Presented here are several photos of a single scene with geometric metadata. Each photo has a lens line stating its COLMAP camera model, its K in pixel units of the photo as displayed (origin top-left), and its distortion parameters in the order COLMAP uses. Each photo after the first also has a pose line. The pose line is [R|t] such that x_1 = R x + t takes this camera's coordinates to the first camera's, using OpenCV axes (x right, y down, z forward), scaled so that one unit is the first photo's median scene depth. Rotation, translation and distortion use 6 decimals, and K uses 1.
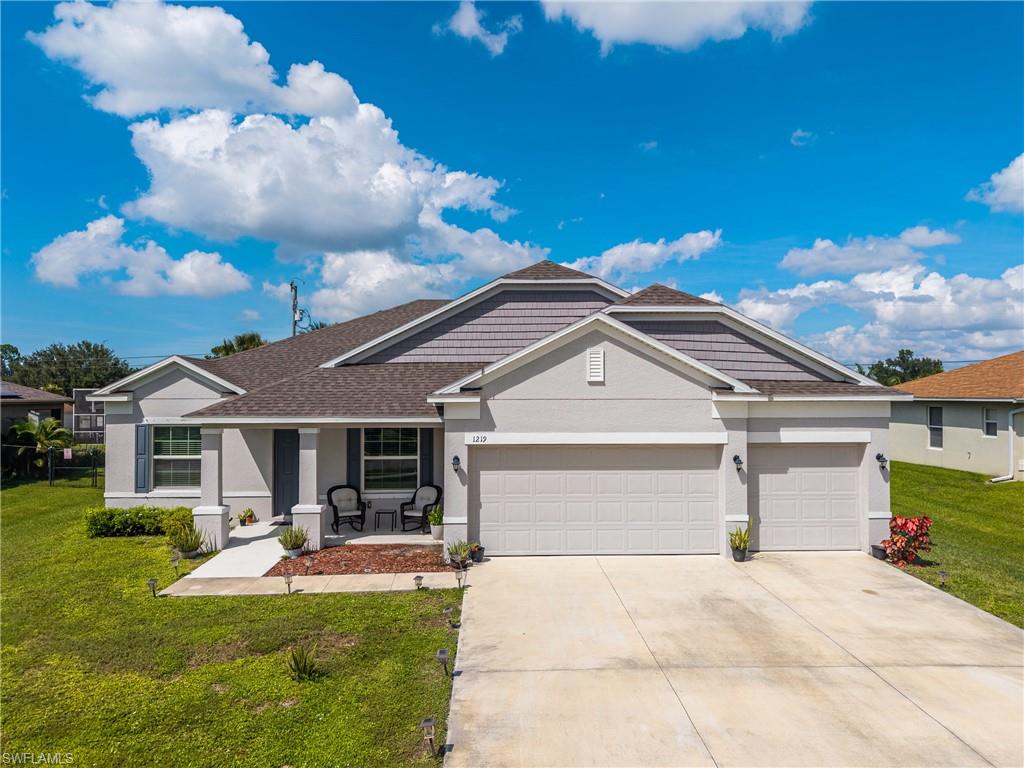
lens RADIAL K [[697.0, 0, 516.2], [0, 697.0, 385.2], [0, 0, 1]] dist [0.036239, -0.037125]
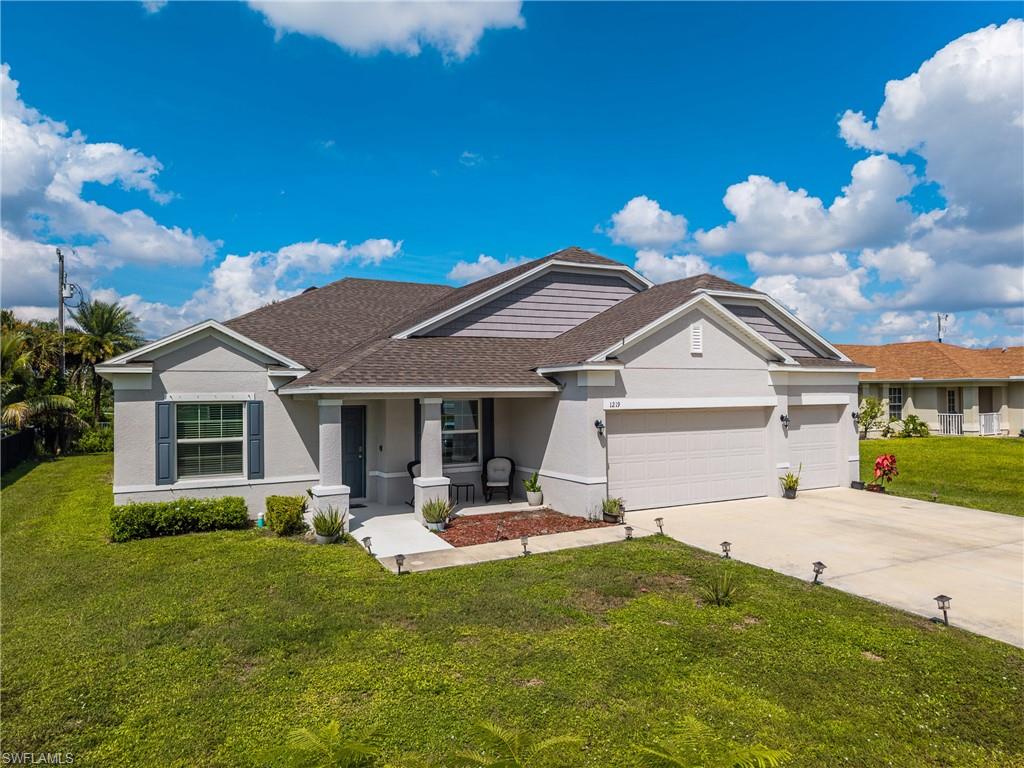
lens RADIAL K [[684.0, 0, 515.3], [0, 684.0, 386.7], [0, 0, 1]] dist [0.031400, -0.035155]
pose [[0.897371, -0.002331, 0.441270, -0.630185], [0.002525, 0.999997, 0.000150, 0.047005], [-0.441269, 0.000980, 0.897374, 0.108736]]
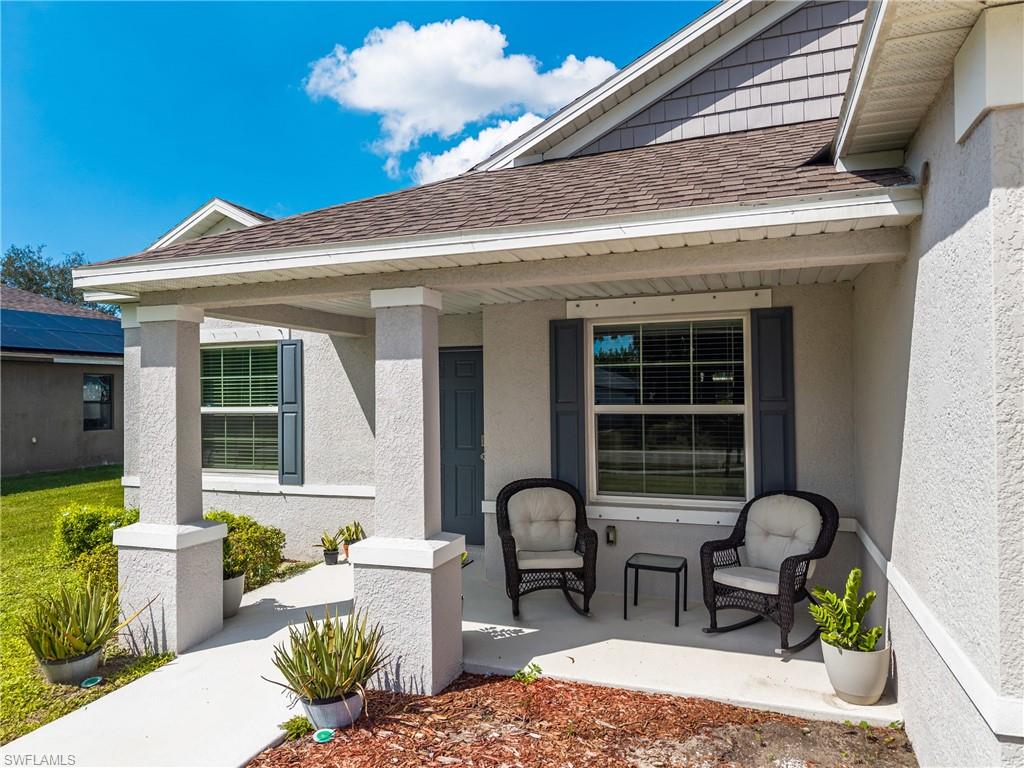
lens RADIAL K [[684.0, 0, 515.3], [0, 684.0, 386.7], [0, 0, 1]] dist [0.031400, -0.035155]
pose [[0.925403, -0.013810, -0.378732, -0.140352], [0.014746, 0.999891, -0.000429, 0.108680], [0.378697, -0.005187, 0.925506, 0.765448]]
